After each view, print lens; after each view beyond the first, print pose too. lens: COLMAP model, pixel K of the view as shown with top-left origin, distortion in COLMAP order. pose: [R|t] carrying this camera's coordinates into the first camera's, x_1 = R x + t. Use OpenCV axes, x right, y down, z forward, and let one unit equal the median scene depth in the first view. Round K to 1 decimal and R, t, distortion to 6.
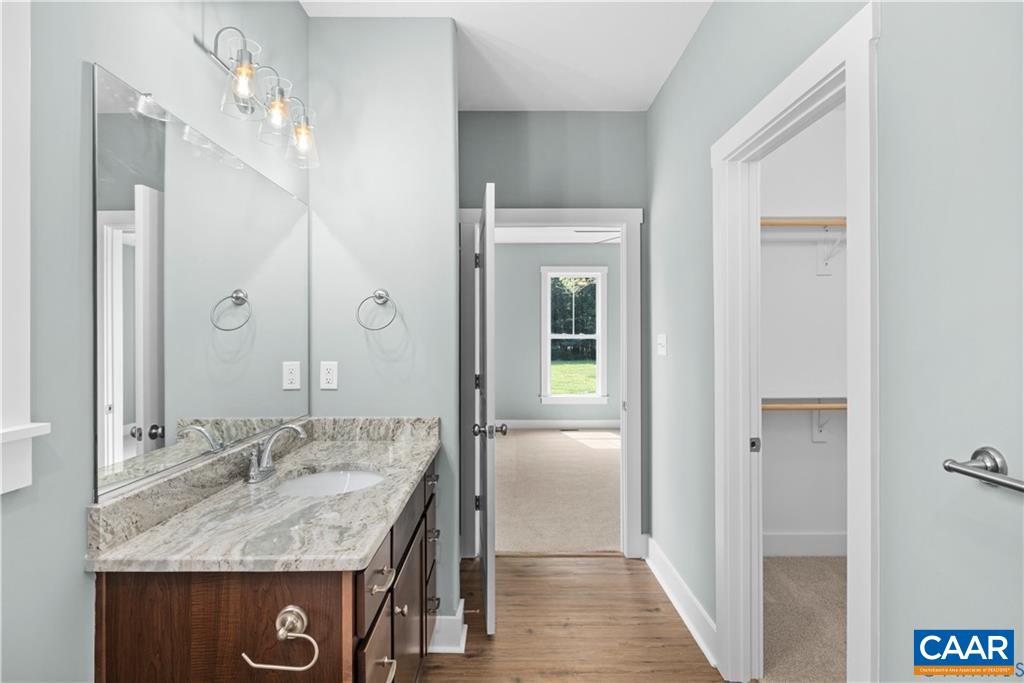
lens RADIAL K [[586.8, 0, 512.0], [0, 586.8, 341.5], [0, 0, 1]] dist [-0.001295, -0.000103]
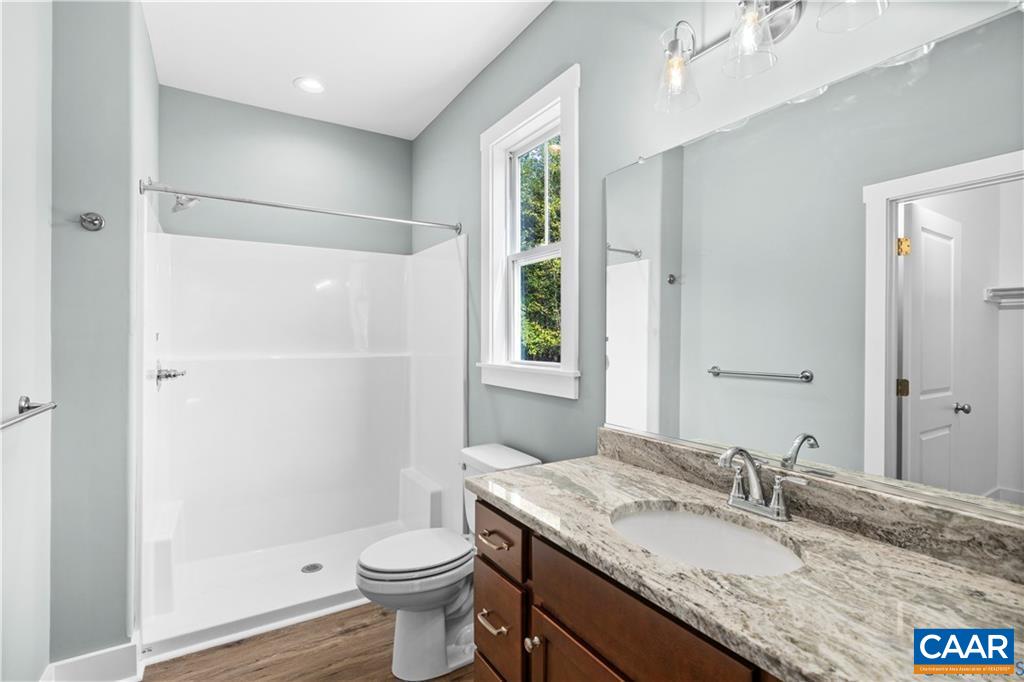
lens RADIAL K [[481.7, 0, 504.5], [0, 481.7, 340.2], [0, 0, 1]] dist [-0.005309, -0.000051]
pose [[-0.870525, -0.001873, -0.492120, 0.207080], [-0.006649, 0.999946, 0.007957, 0.008747], [0.492079, 0.010199, -0.870491, 1.715076]]
